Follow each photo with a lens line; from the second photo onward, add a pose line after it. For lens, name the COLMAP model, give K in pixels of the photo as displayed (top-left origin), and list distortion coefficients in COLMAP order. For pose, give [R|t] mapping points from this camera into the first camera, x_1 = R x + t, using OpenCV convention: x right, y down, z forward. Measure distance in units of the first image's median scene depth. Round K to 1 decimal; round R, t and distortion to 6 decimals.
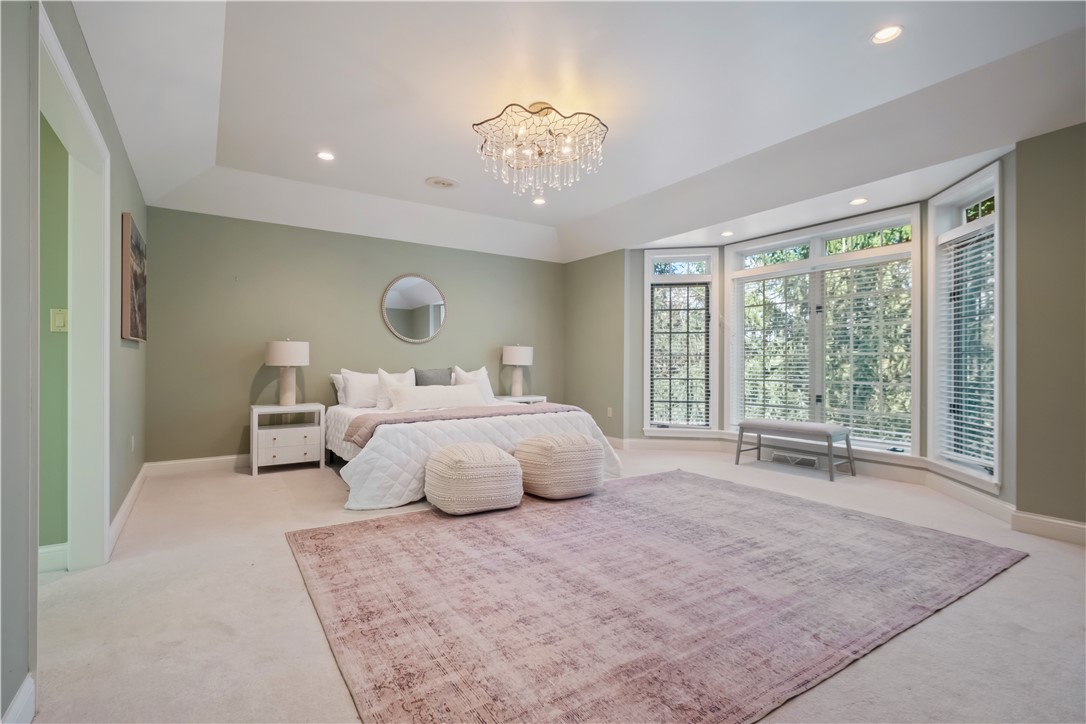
lens RADIAL K [[503.2, 0, 516.5], [0, 503.2, 362.8], [0, 0, 1]] dist [-0.004160, 0.000726]
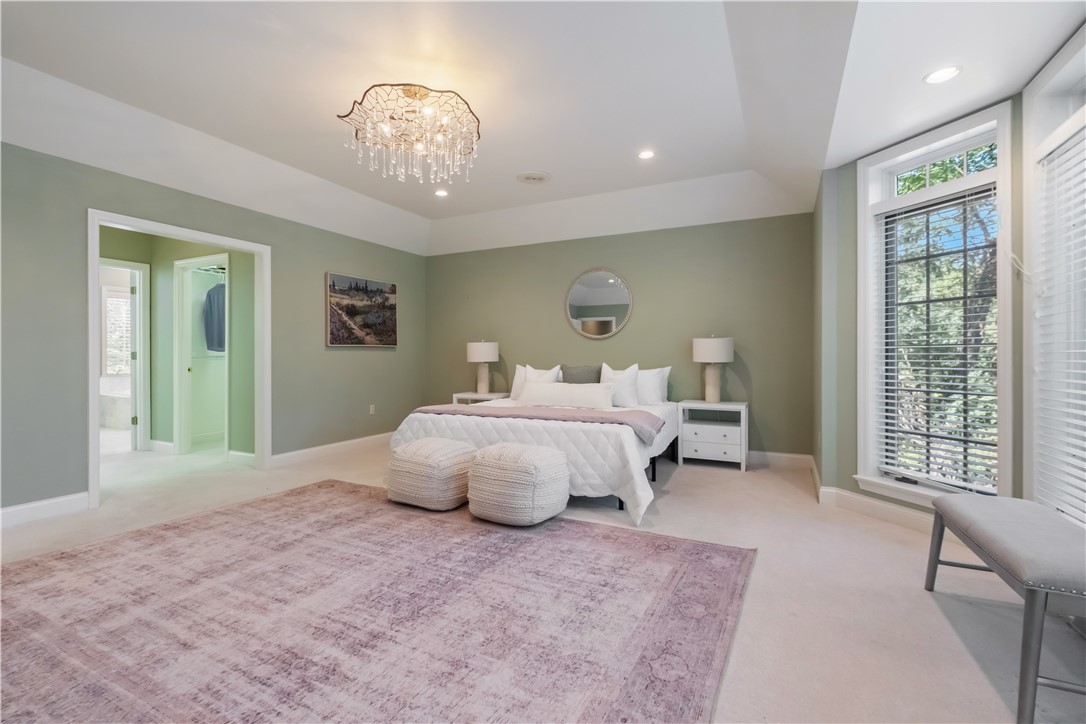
lens RADIAL K [[482.7, 0, 540.7], [0, 482.7, 358.8], [0, 0, 1]] dist [-0.001356, -0.000461]
pose [[0.523038, -0.003934, -0.852300, 0.979107], [-0.001774, 0.999982, -0.005705, 0.004781], [0.852307, 0.004496, 0.523022, 0.771496]]
